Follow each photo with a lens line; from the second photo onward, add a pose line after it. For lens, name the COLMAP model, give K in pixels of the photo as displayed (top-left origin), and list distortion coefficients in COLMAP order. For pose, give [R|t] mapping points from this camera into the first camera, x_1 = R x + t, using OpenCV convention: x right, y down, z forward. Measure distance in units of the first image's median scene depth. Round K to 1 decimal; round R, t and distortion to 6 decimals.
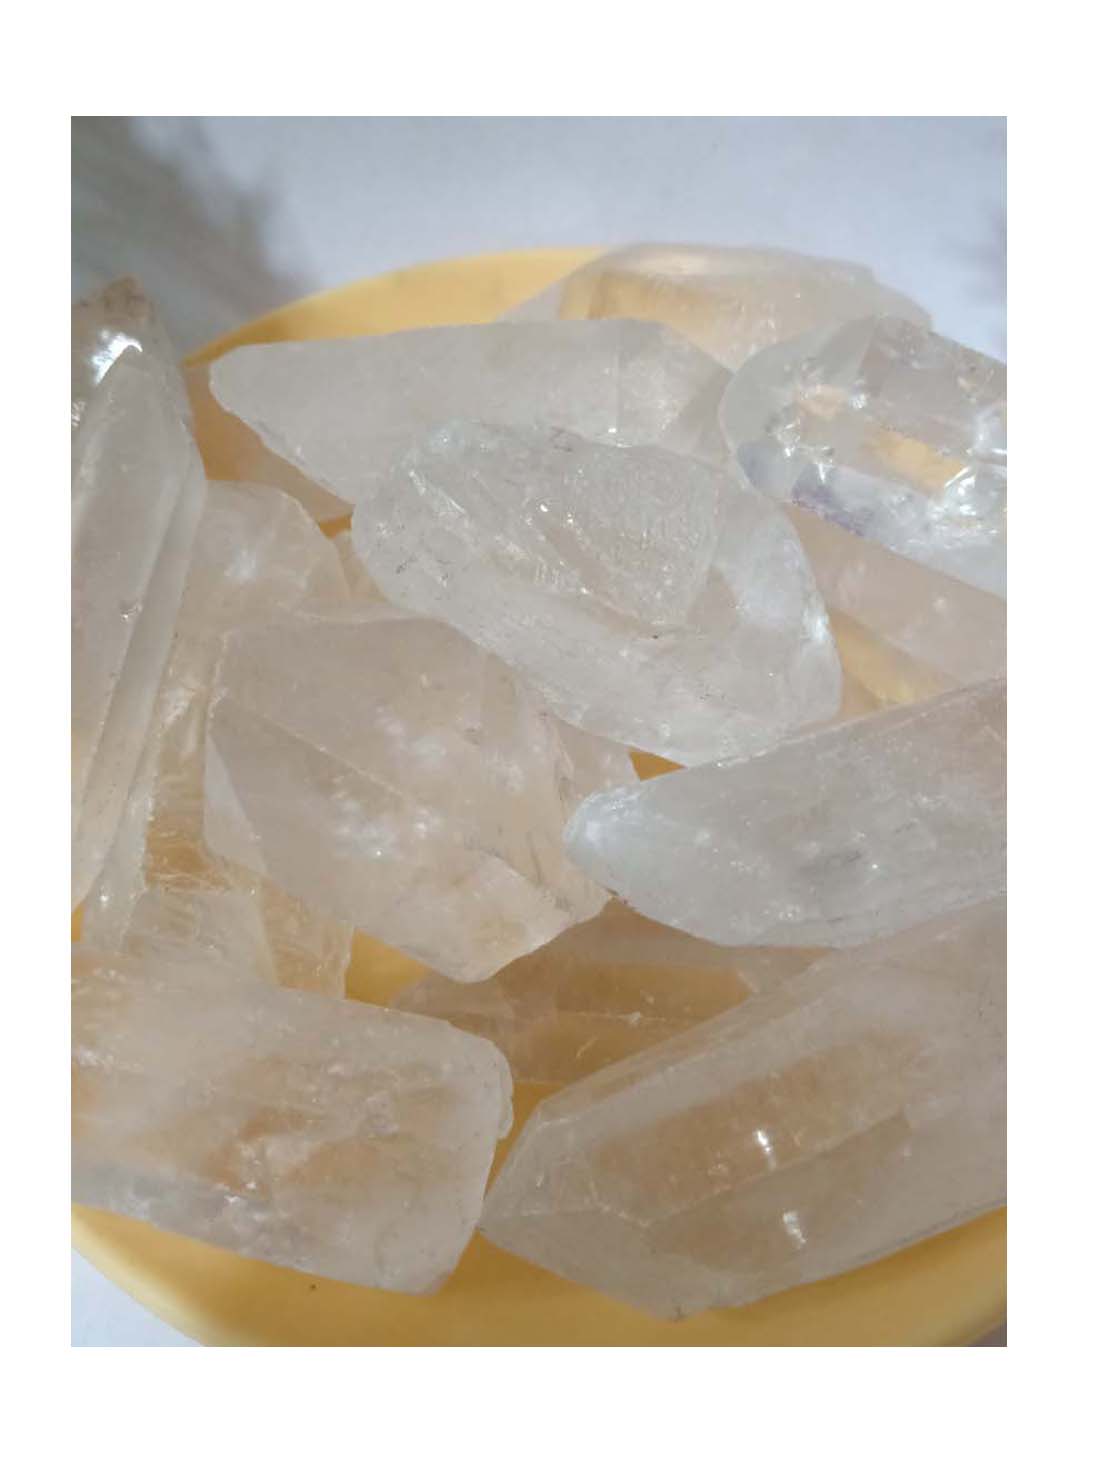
lens RADIAL K [[1176.1, 0, 560.1], [0, 1176.1, 740.4], [0, 0, 1]] dist [0.066804, -0.219861]
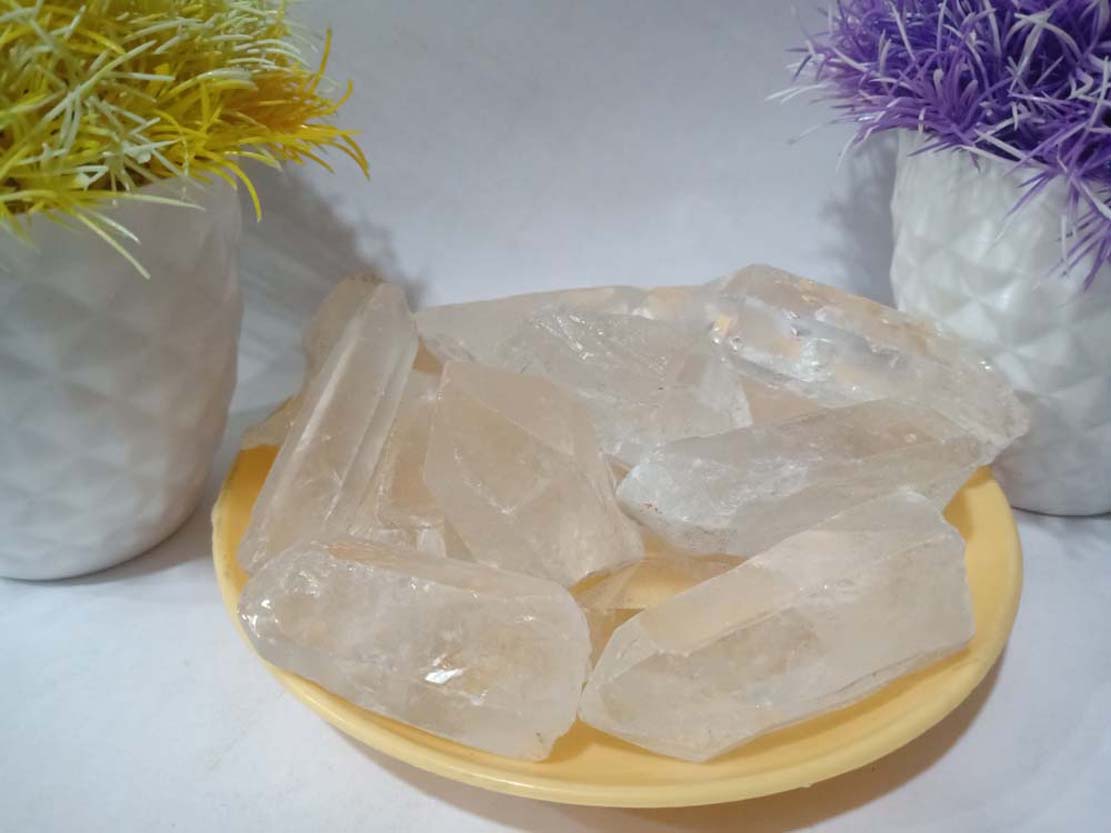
lens RADIAL K [[887.5, 0, 556.2], [0, 887.5, 423.7], [0, 0, 1]] dist [0.004266, -0.064217]
pose [[0.999335, -0.006198, 0.035940, -0.128277], [0.022509, 0.880186, -0.474095, 0.584436], [-0.028695, 0.474588, 0.879740, -0.211030]]
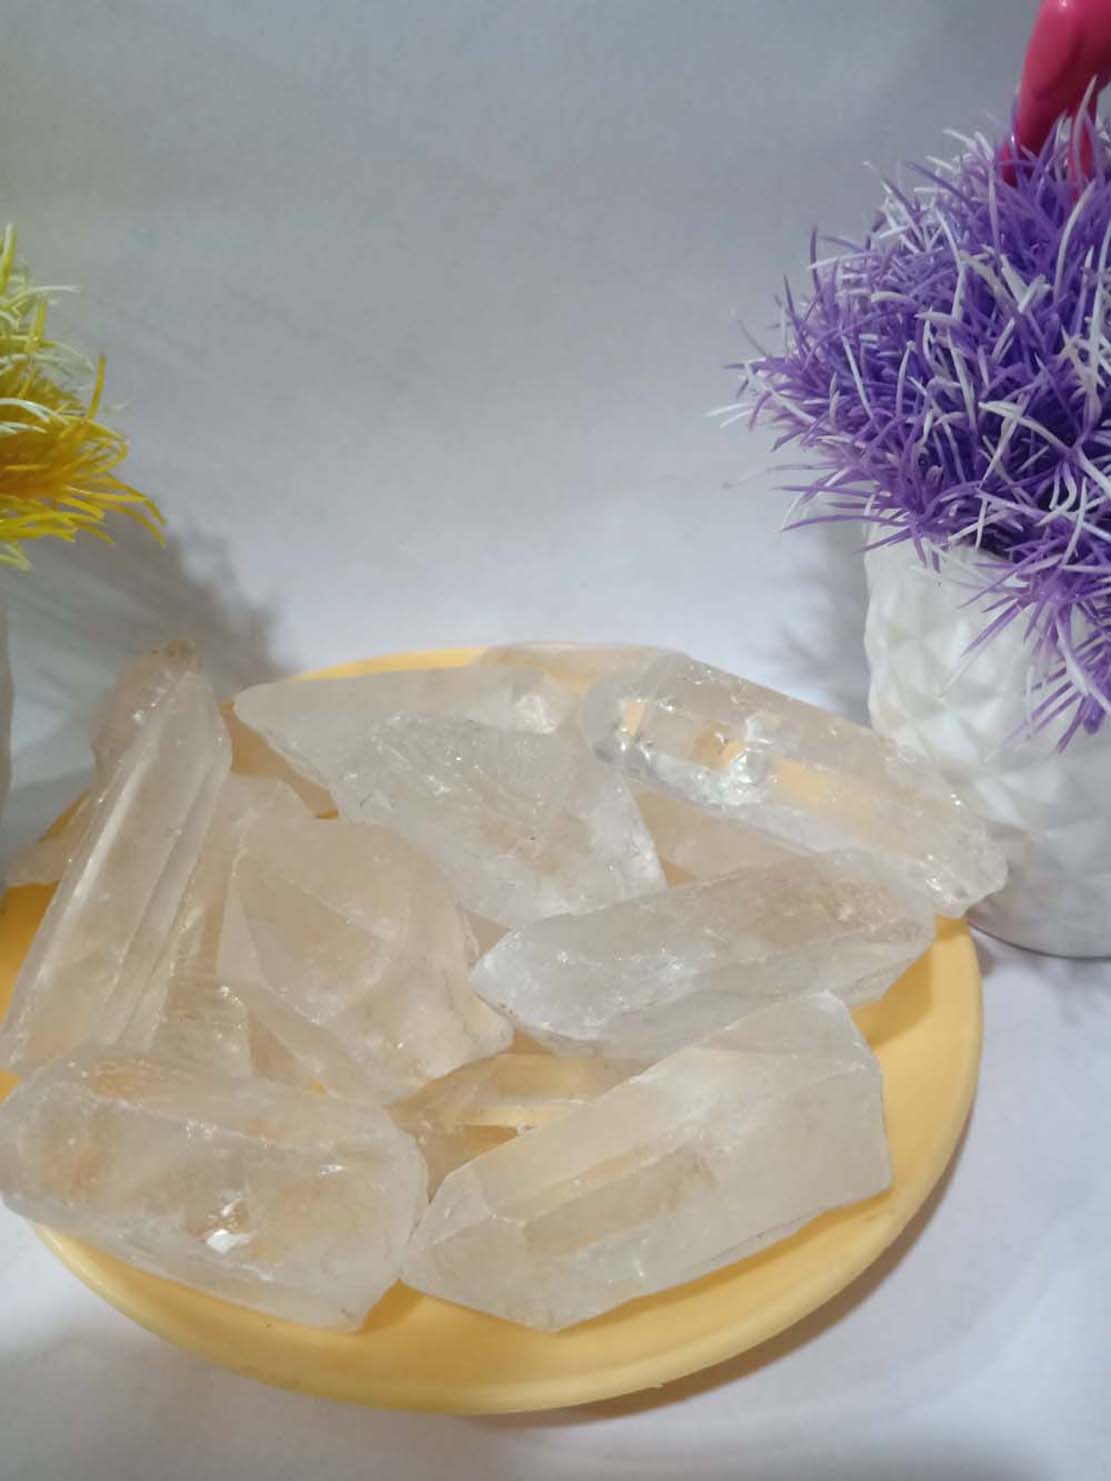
lens RADIAL K [[1176.1, 0, 560.1], [0, 1176.1, 740.4], [0, 0, 1]] dist [0.066804, -0.219861]
pose [[0.998711, 0.002803, 0.050686, 0.036591], [0.016995, 0.922395, -0.385874, 0.344247], [-0.047834, 0.386238, 0.921158, -0.395005]]
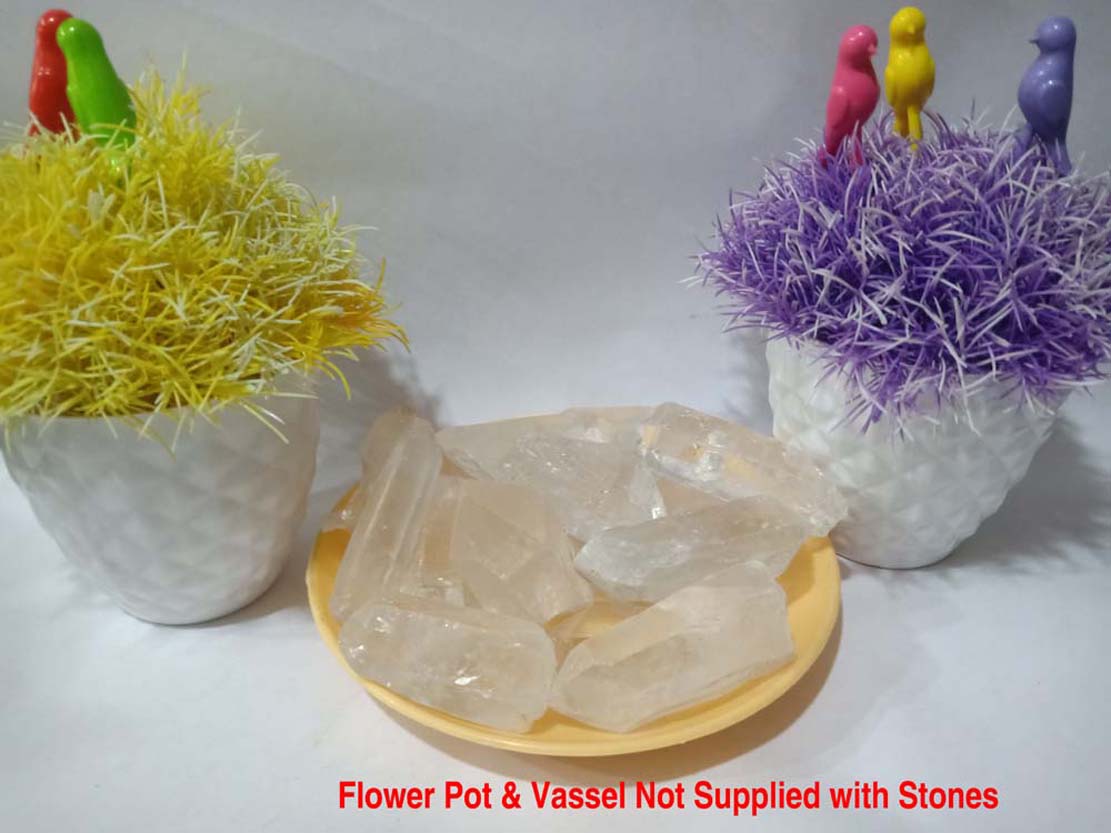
lens RADIAL K [[882.3, 0, 555.5], [0, 882.3, 416.5], [0, 0, 1]] dist [0.066804, -0.219861]
pose [[0.998733, -0.015409, 0.047905, -0.125542], [0.037606, 0.861096, -0.507051, 0.787544], [-0.033438, 0.508210, 0.860584, -0.902815]]
